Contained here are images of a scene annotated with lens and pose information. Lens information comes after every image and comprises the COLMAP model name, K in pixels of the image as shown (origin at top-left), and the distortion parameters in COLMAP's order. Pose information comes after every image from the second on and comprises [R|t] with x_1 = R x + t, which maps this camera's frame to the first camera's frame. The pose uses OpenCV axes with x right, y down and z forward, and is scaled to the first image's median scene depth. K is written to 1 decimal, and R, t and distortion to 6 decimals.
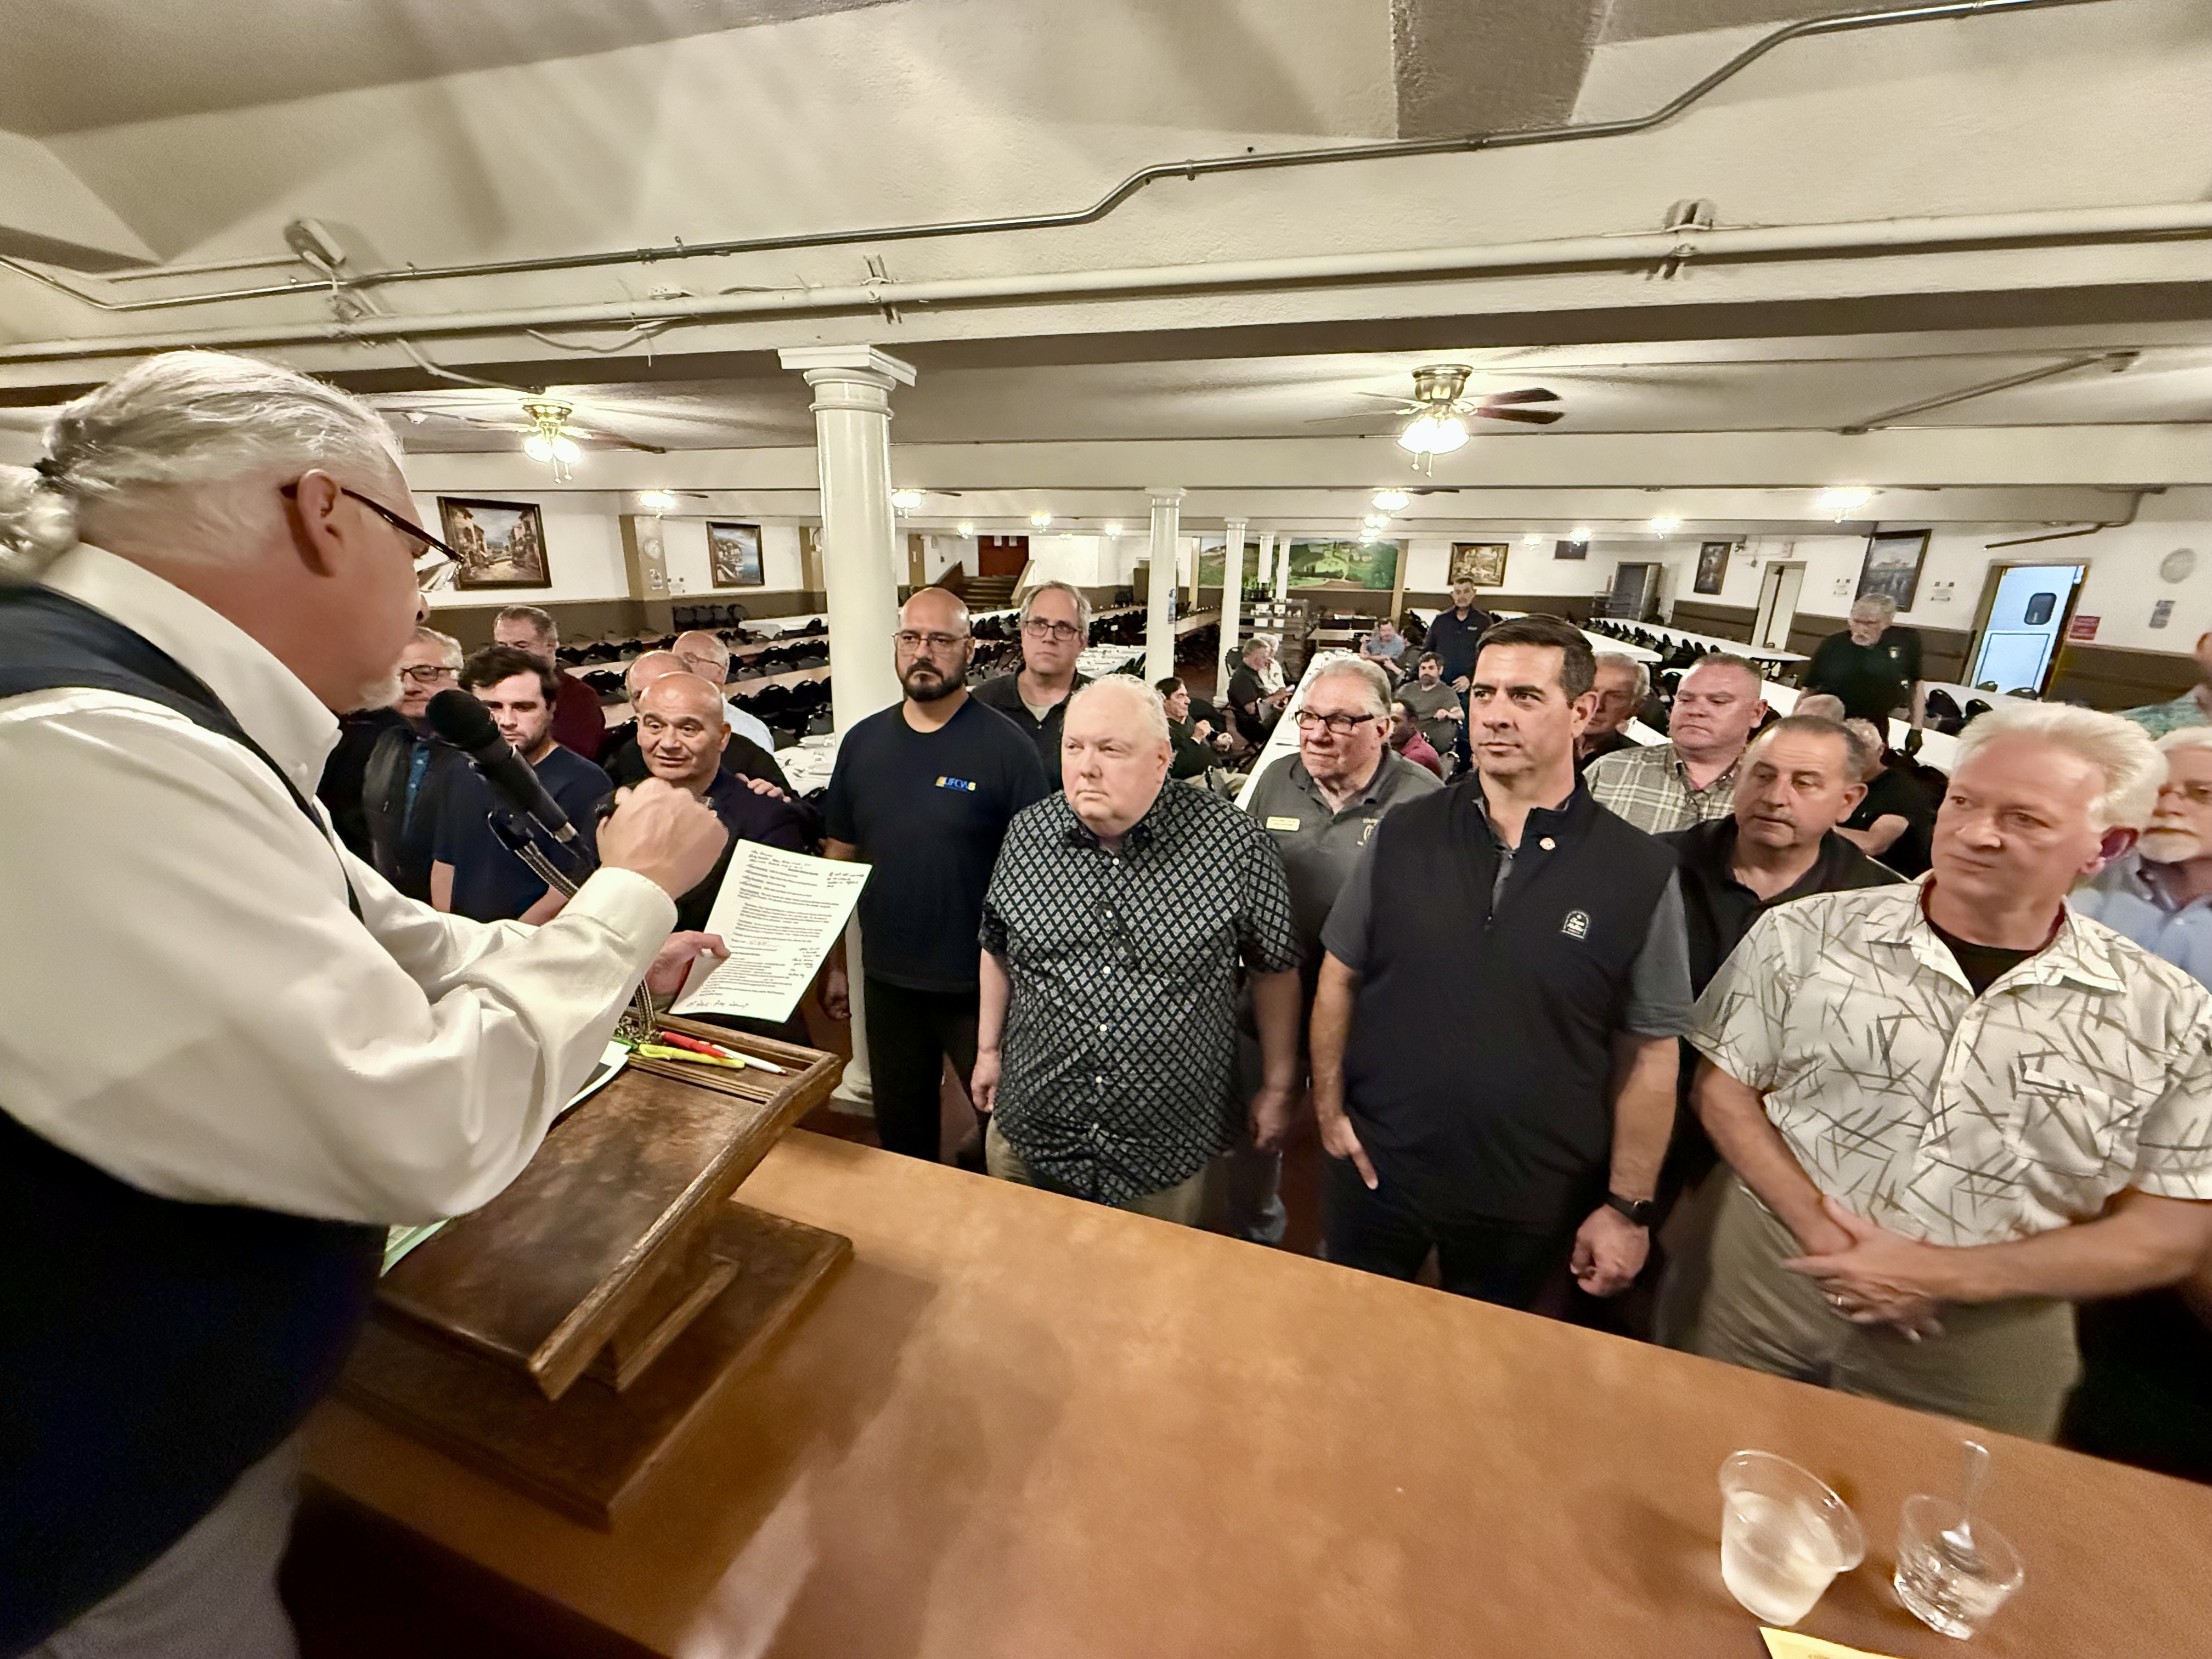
lens RADIAL K [[858.3, 0, 1106.0], [0, 858.3, 829.5], [0, 0, 1]] dist [-0.015600, -0.000459]
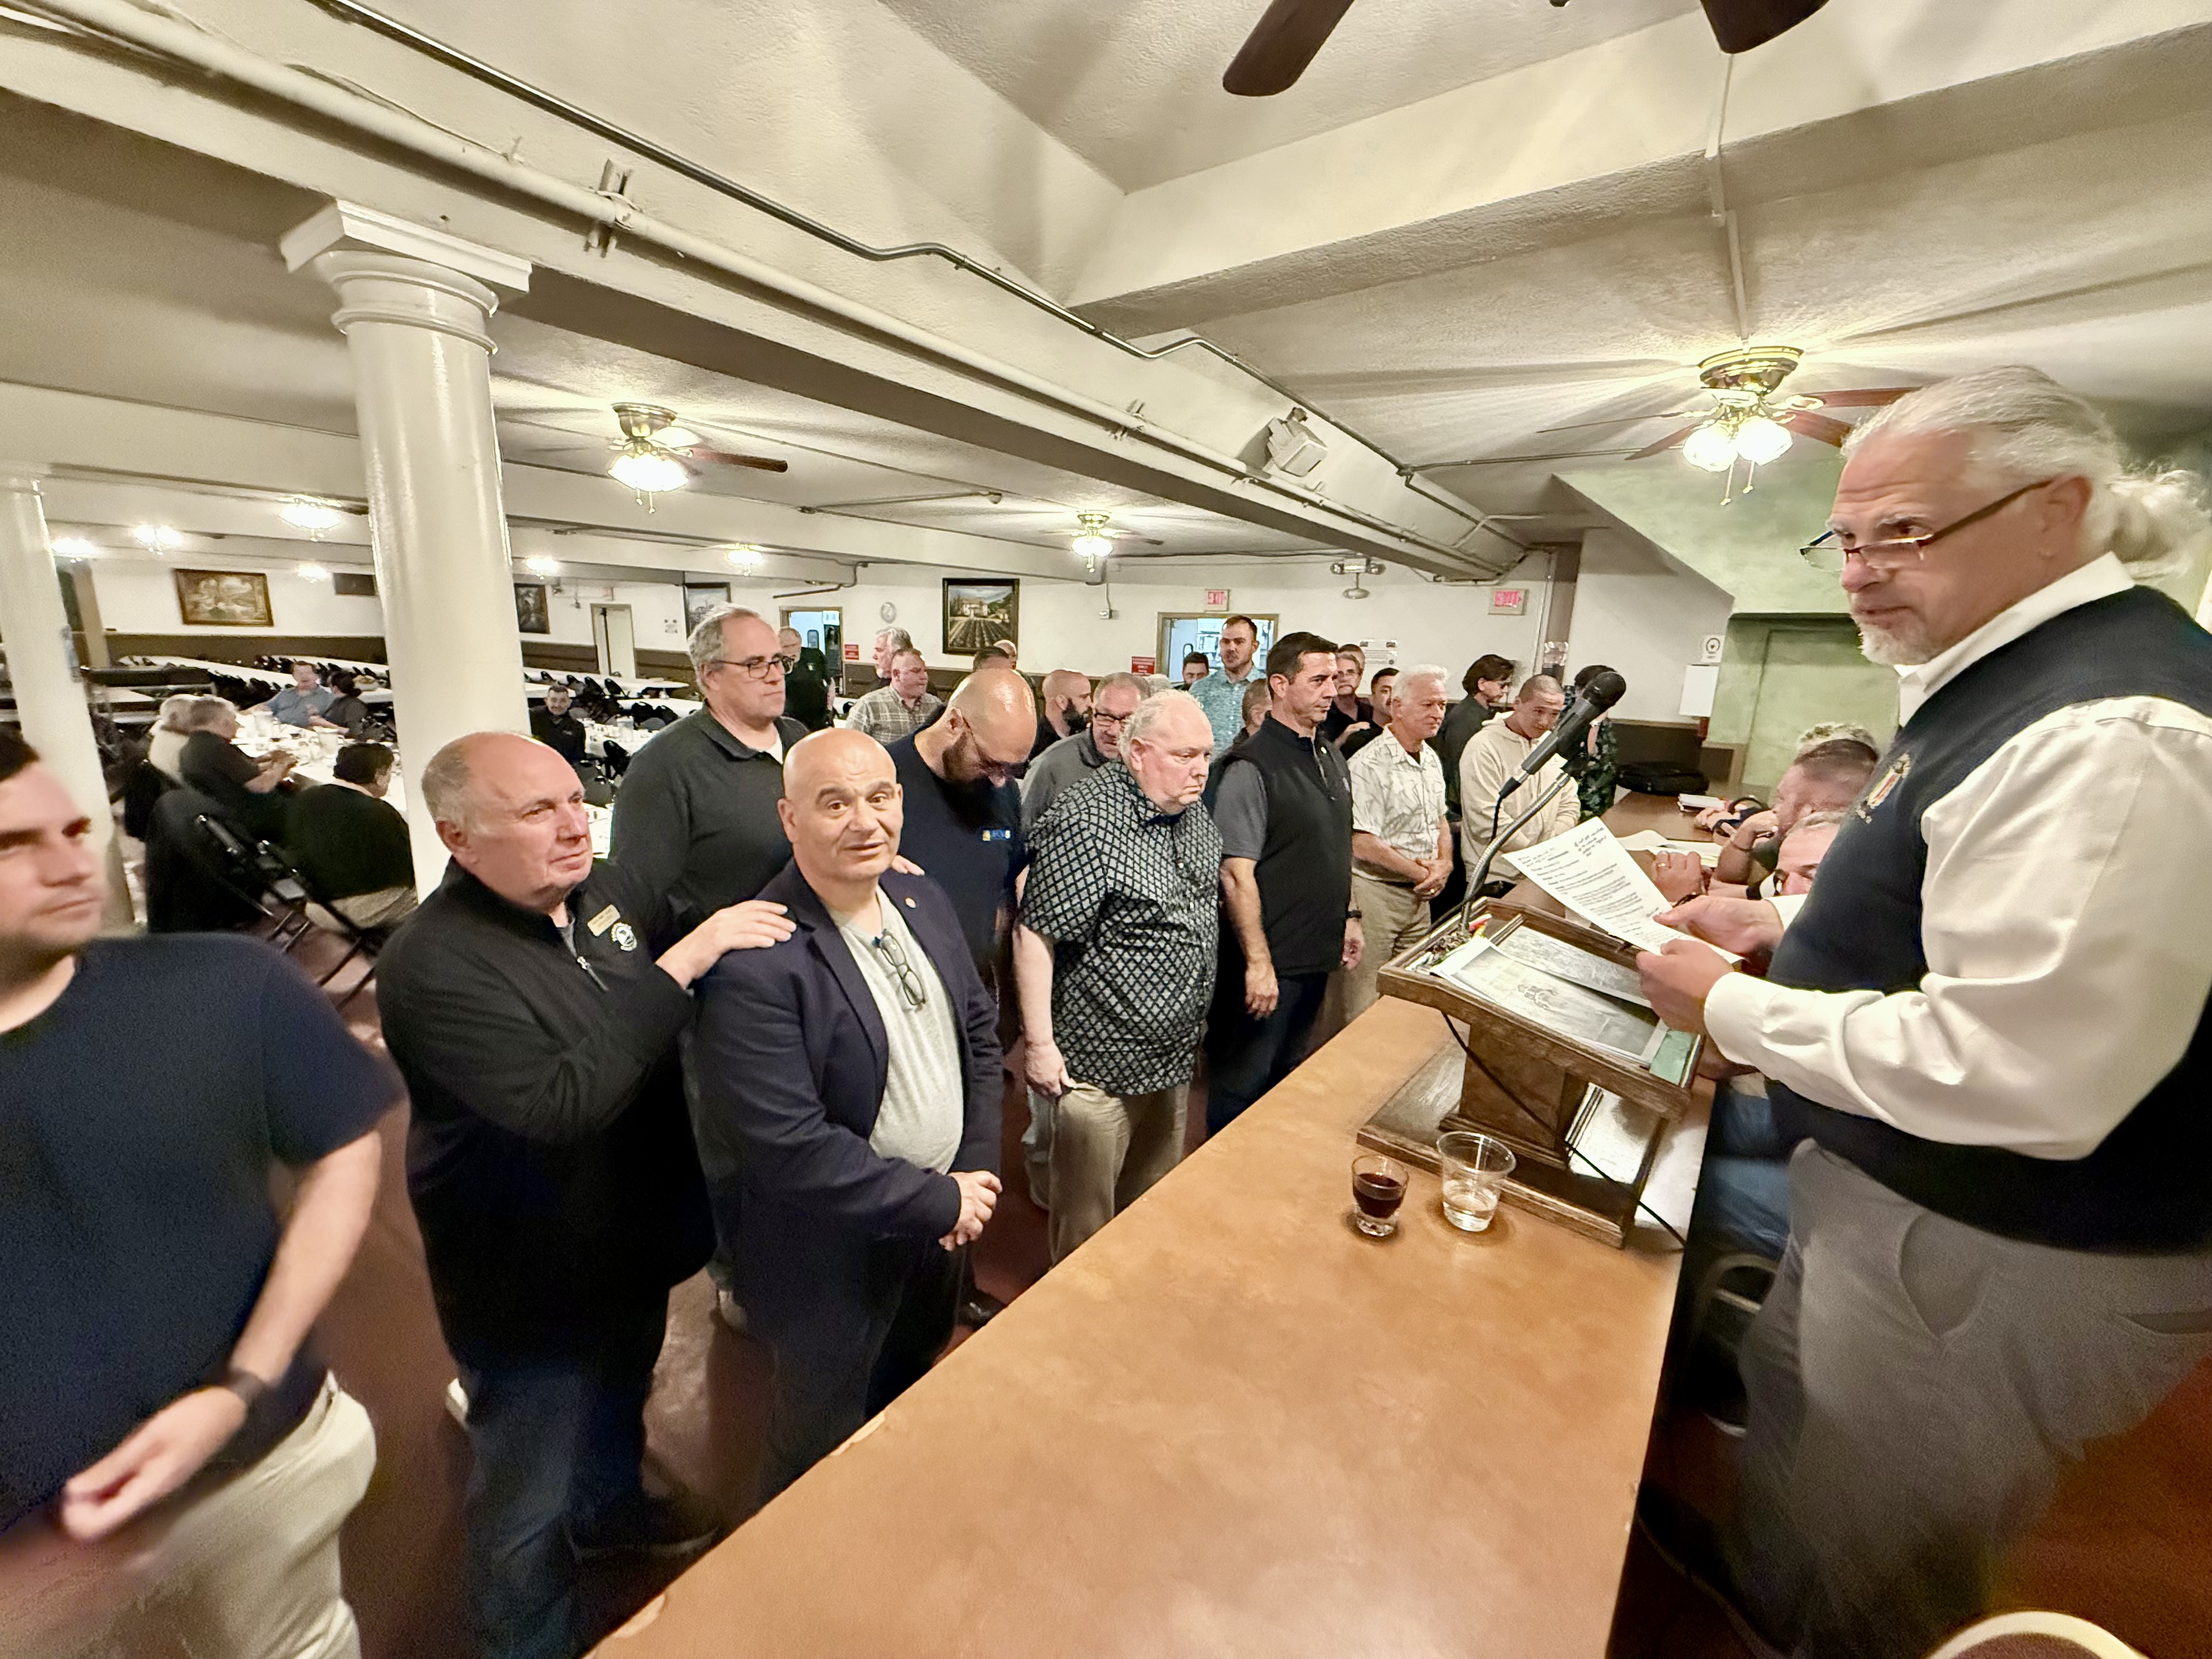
lens RADIAL K [[858.3, 0, 1106.0], [0, 858.3, 829.5], [0, 0, 1]] dist [-0.015600, -0.000459]
pose [[0.333986, -0.209361, 0.919033, -0.138183], [0.248780, 0.960026, 0.128290, -0.020906], [-0.909155, 0.185790, 0.372720, 0.073936]]
